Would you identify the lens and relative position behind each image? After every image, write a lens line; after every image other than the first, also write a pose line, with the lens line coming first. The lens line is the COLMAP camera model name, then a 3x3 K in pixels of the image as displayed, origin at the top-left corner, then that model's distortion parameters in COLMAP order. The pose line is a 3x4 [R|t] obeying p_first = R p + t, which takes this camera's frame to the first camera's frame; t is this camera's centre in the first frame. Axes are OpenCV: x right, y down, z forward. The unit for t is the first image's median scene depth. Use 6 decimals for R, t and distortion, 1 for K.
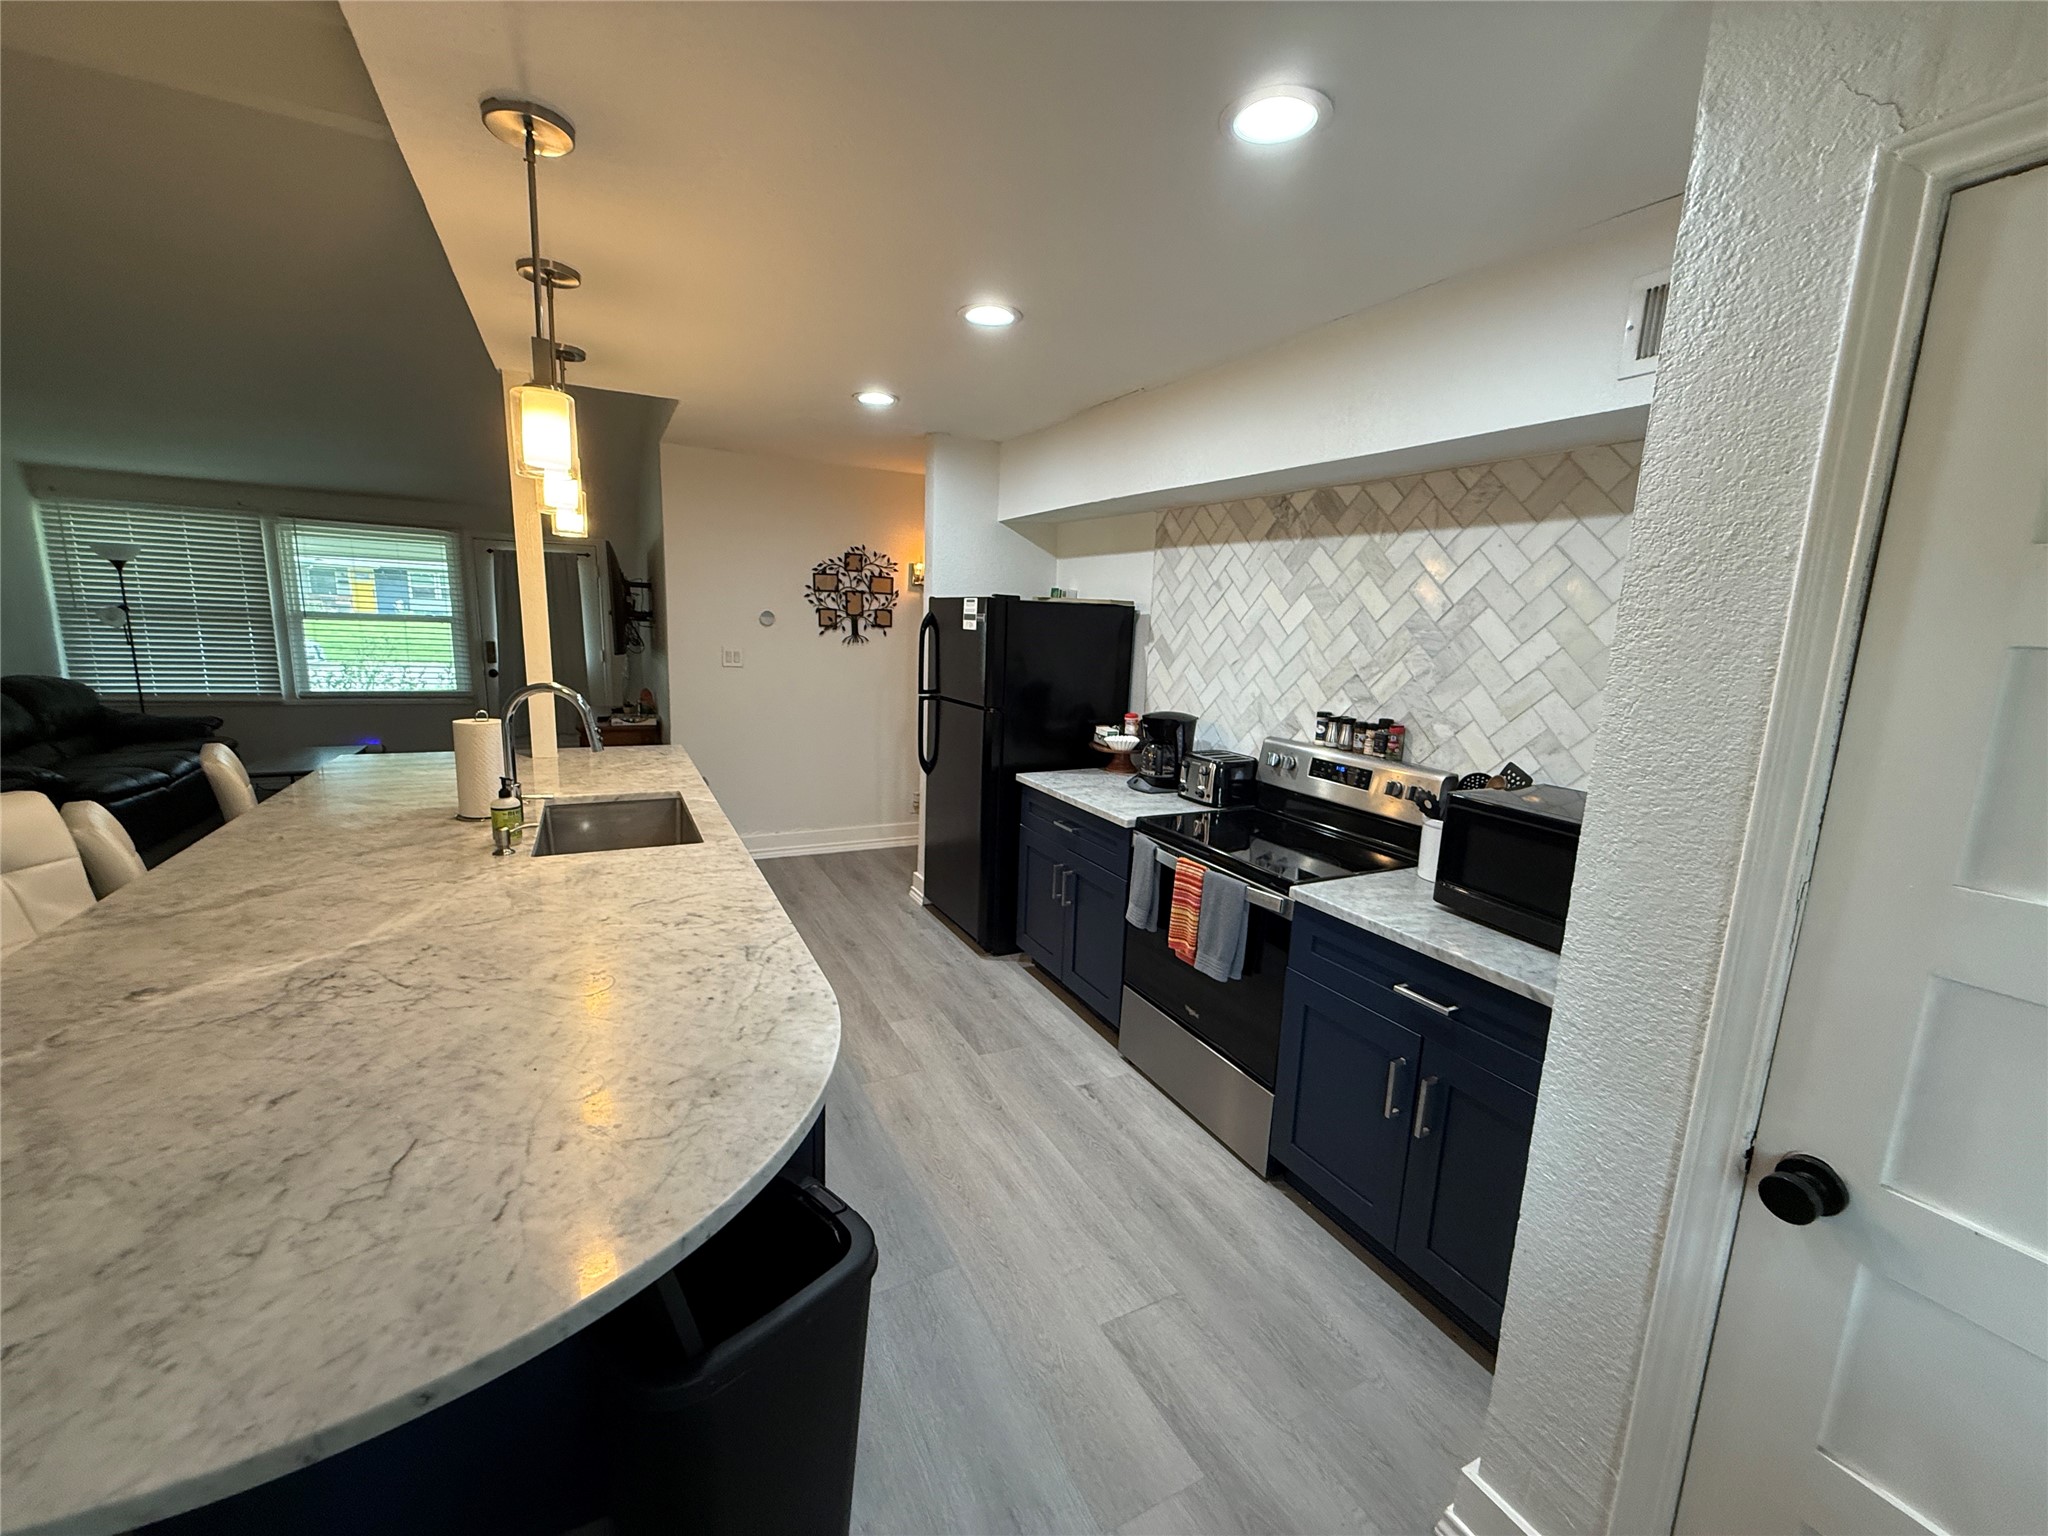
lens RADIAL K [[813.1, 0, 1020.0], [0, 813.1, 769.4], [0, 0, 1]] dist [0.001062, 0.000000]
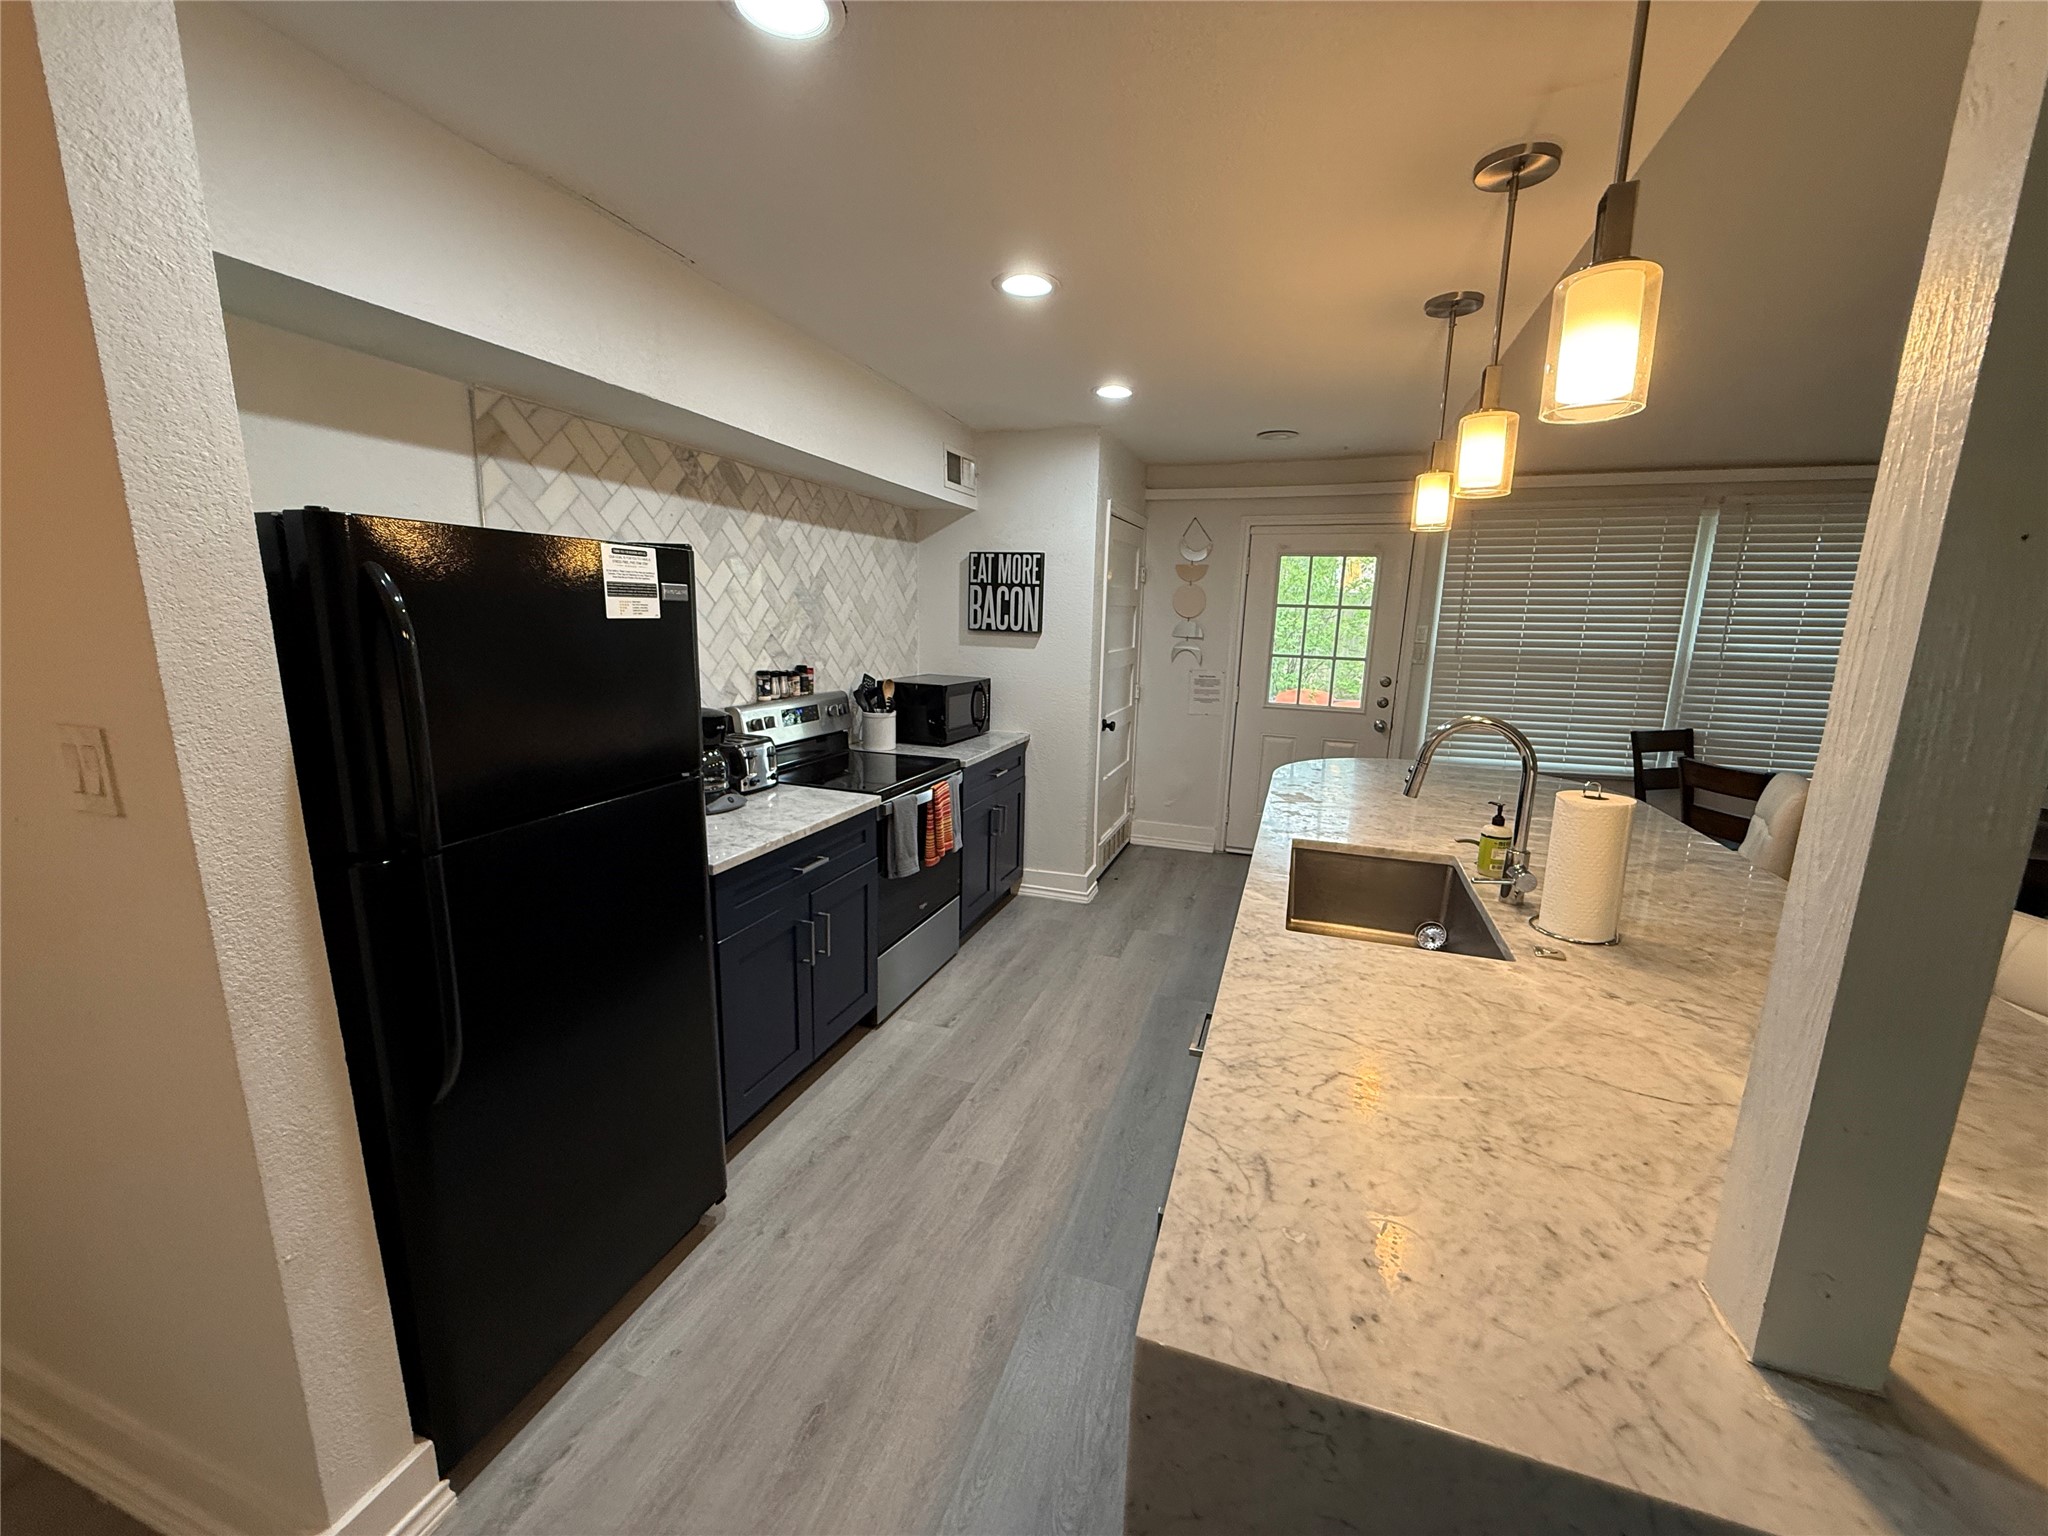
lens RADIAL K [[813.1, 0, 1018.7], [0, 813.1, 770.3], [0, 0, 1]] dist [0.001062, 0.000000]
pose [[-0.683278, -0.193088, 0.704165, -0.669104], [0.085837, 0.936471, 0.340079, -0.287543], [-0.725096, 0.292812, -0.623296, 1.455181]]
